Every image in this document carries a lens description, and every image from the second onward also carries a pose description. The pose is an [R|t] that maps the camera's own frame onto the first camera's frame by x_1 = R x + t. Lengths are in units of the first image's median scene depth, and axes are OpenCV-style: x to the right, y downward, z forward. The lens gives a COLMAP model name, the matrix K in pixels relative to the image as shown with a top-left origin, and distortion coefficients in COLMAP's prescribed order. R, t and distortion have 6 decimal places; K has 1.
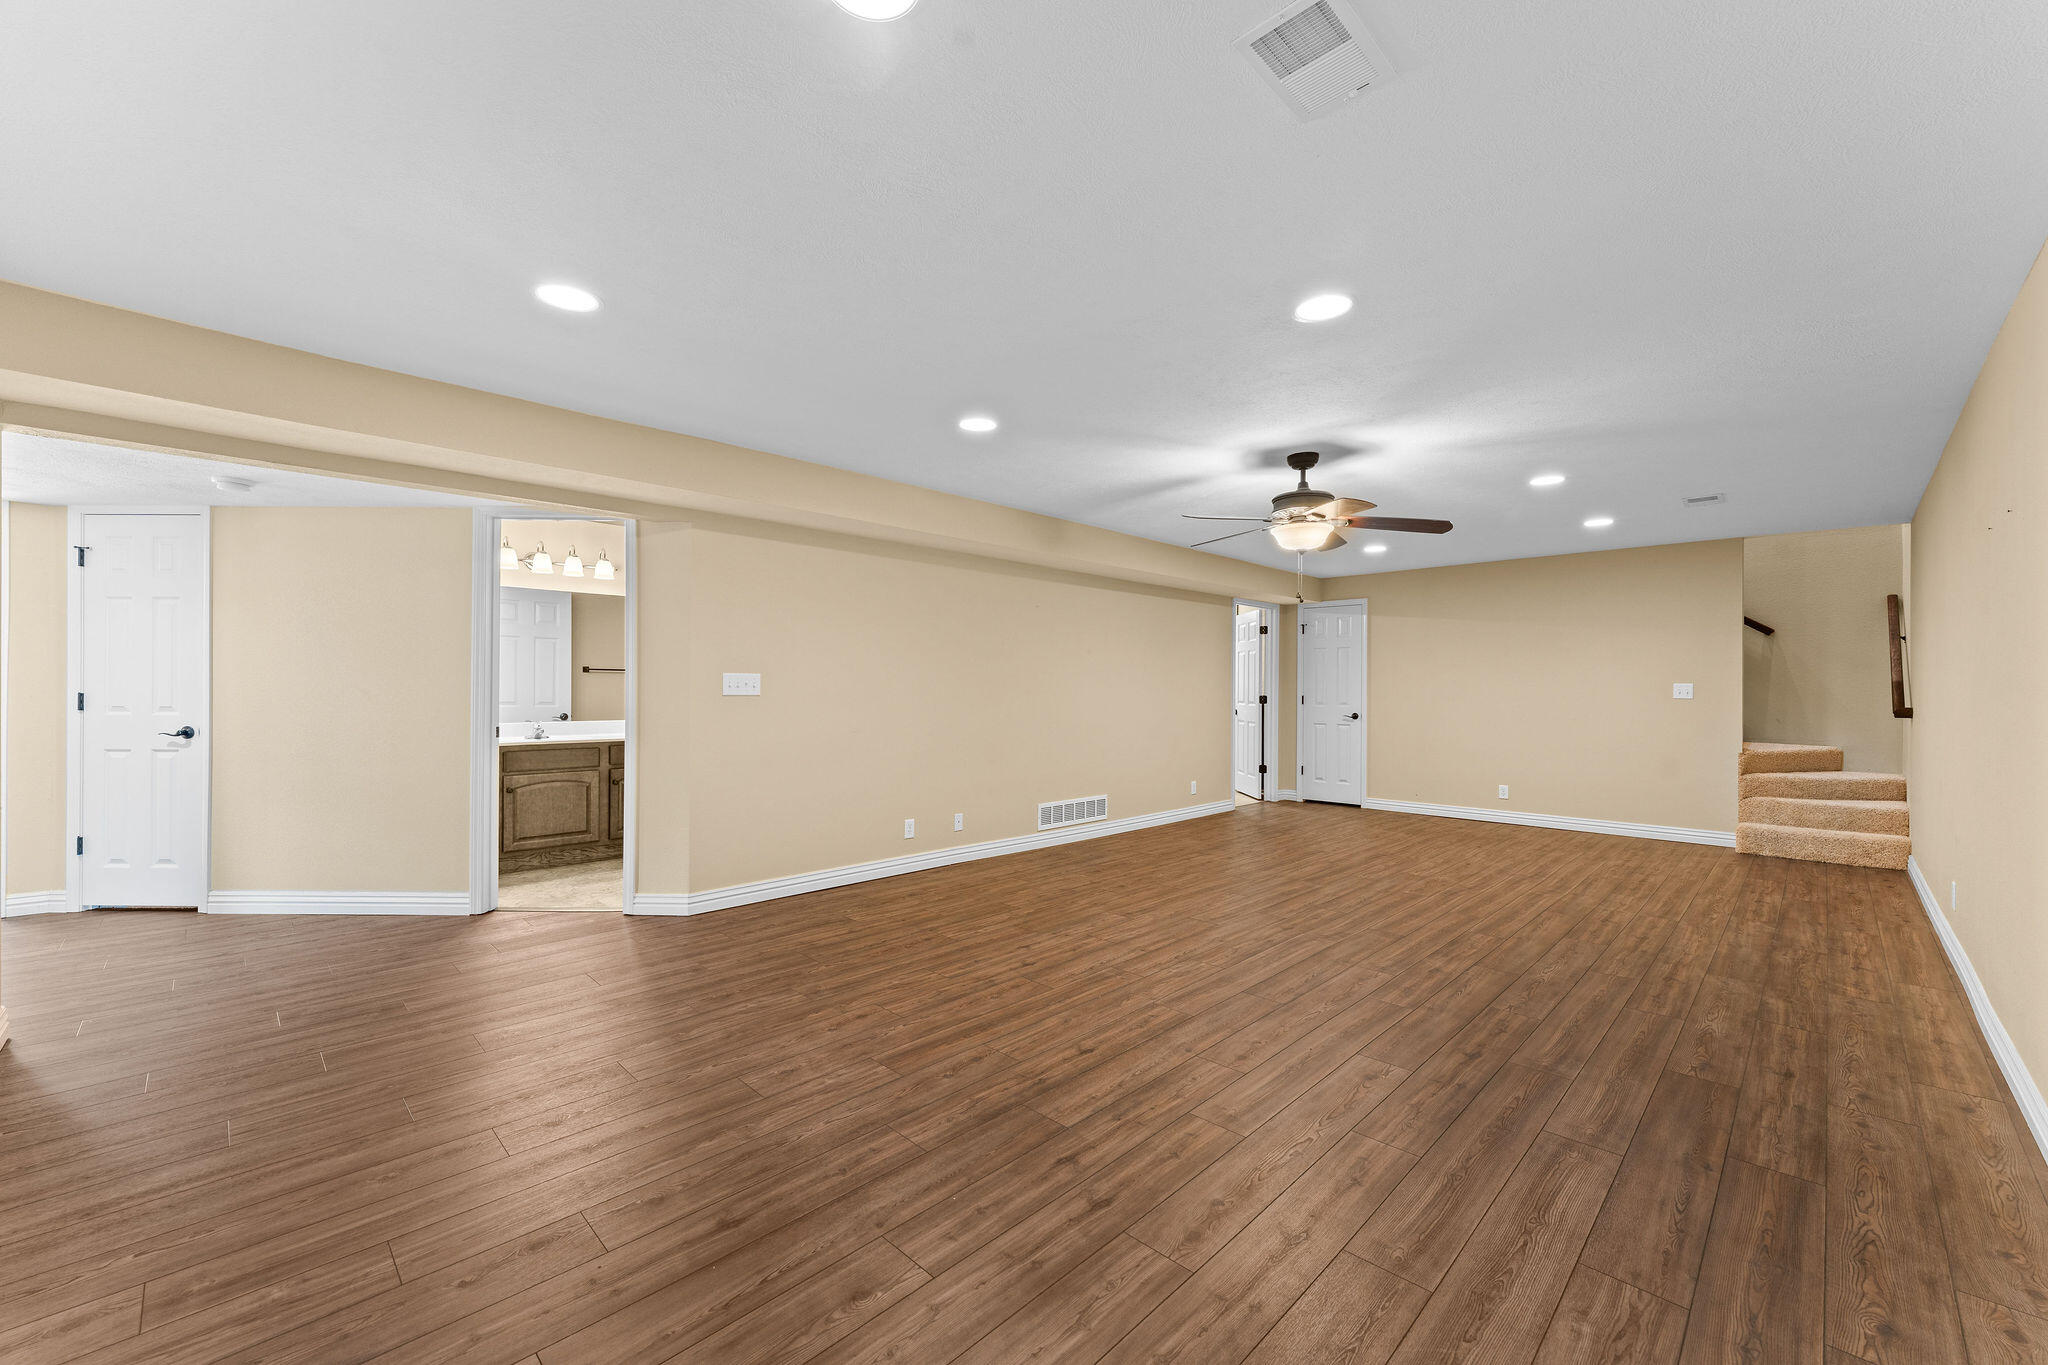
lens RADIAL K [[814.8, 0, 1018.4], [0, 814.8, 684.4], [0, 0, 1]] dist [-0.002663, 0.000893]
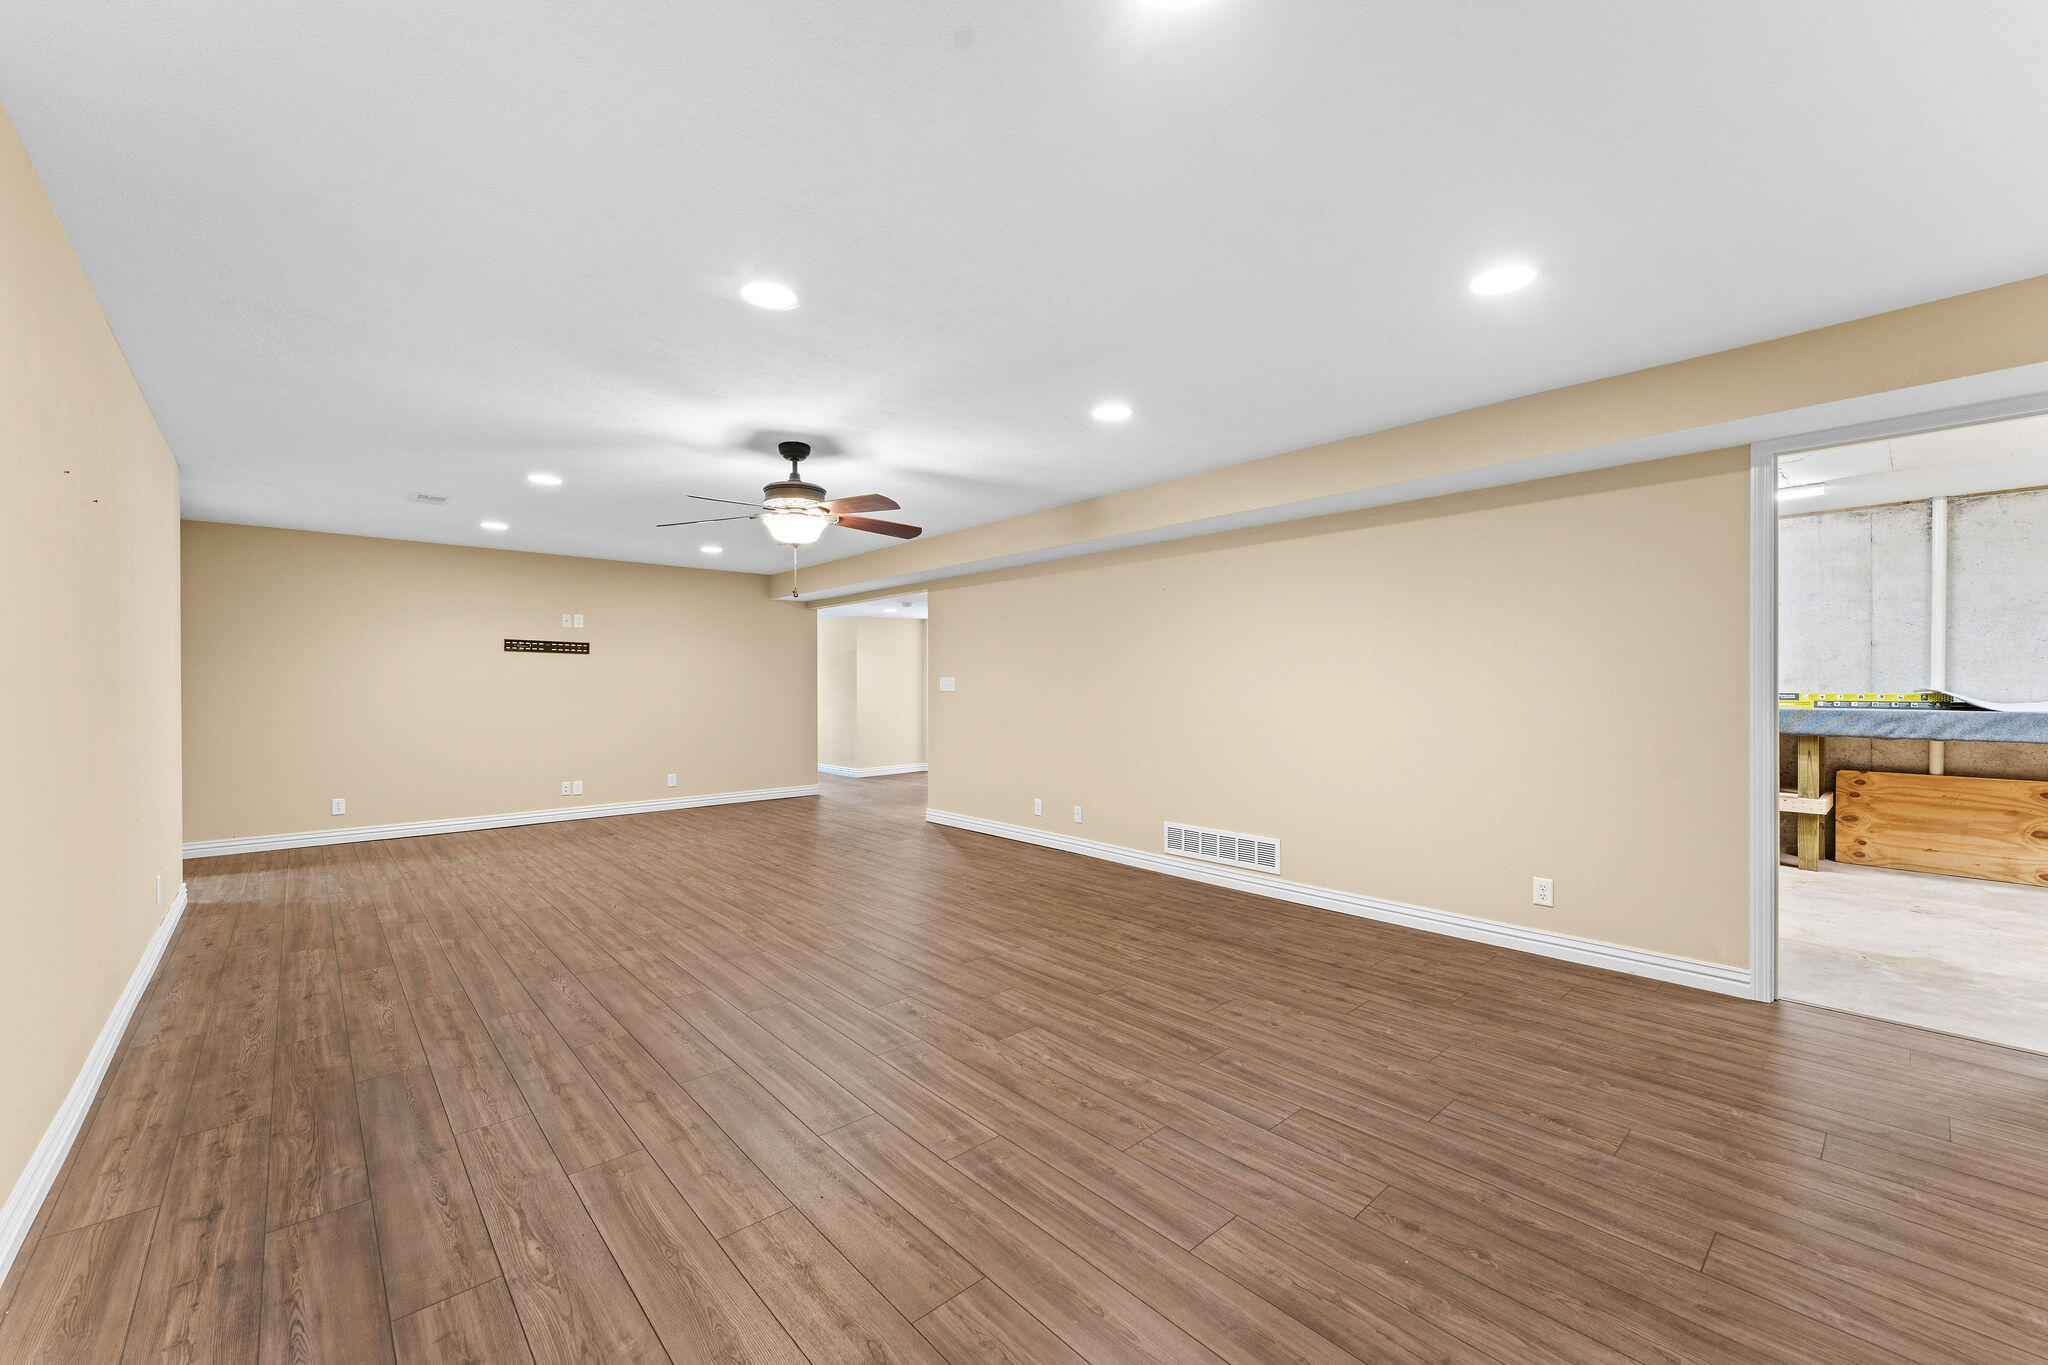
lens RADIAL K [[814.8, 0, 1014.5], [0, 814.8, 687.4], [0, 0, 1]] dist [-0.002663, 0.000893]
pose [[-0.064127, -0.002014, -0.997940, 1.473486], [0.005939, 0.999979, -0.002399, 0.014179], [0.997924, -0.006081, -0.064114, 1.501676]]
